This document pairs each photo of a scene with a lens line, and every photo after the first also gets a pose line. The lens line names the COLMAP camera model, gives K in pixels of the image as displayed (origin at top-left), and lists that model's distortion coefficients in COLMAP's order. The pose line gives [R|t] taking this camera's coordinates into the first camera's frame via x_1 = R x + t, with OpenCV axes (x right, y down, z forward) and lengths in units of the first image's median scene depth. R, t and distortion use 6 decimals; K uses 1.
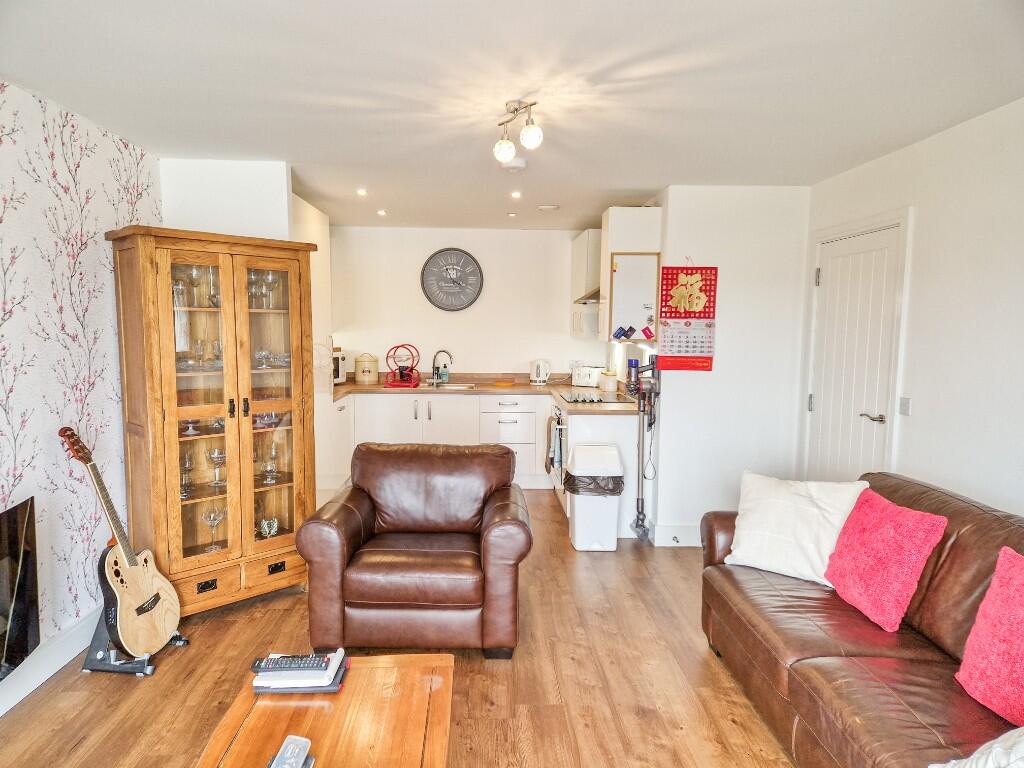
lens RADIAL K [[695.2, 0, 513.3], [0, 695.2, 381.7], [0, 0, 1]] dist [0.092840, -0.069128]
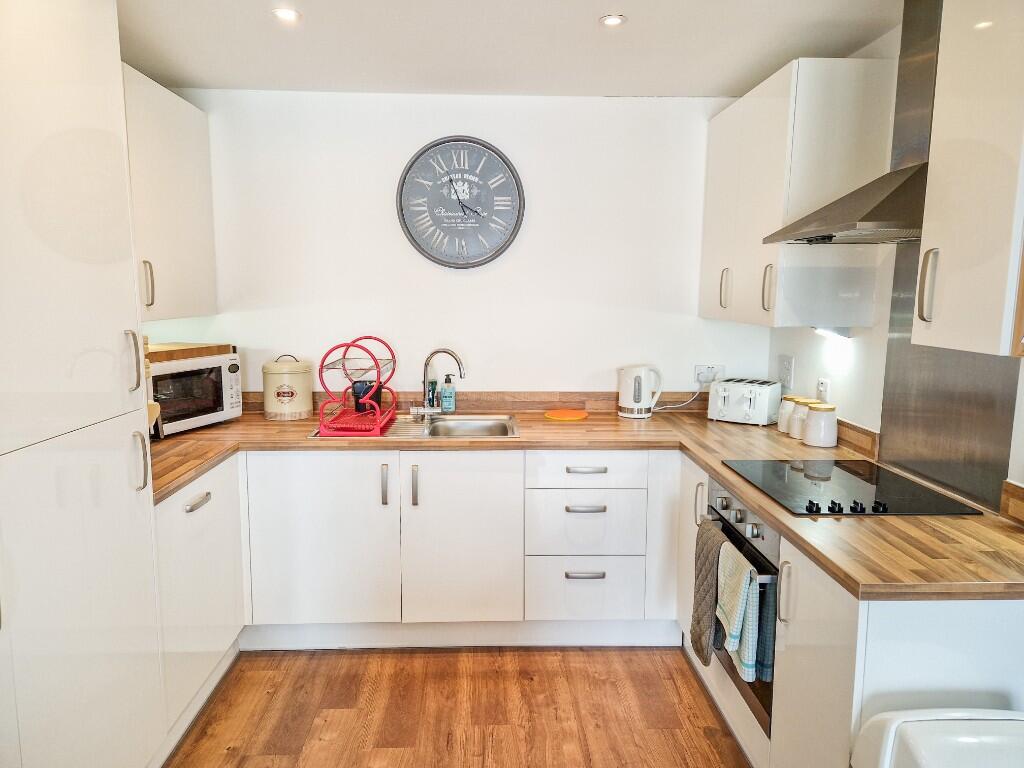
lens RADIAL K [[695.2, 0, 505.2], [0, 695.2, 380.0], [0, 0, 1]] dist [0.092840, -0.069128]
pose [[0.999963, -0.000873, -0.008503, -0.097326], [0.001250, 0.999012, 0.044424, -0.081030], [0.008456, -0.044433, 0.998977, 0.926757]]
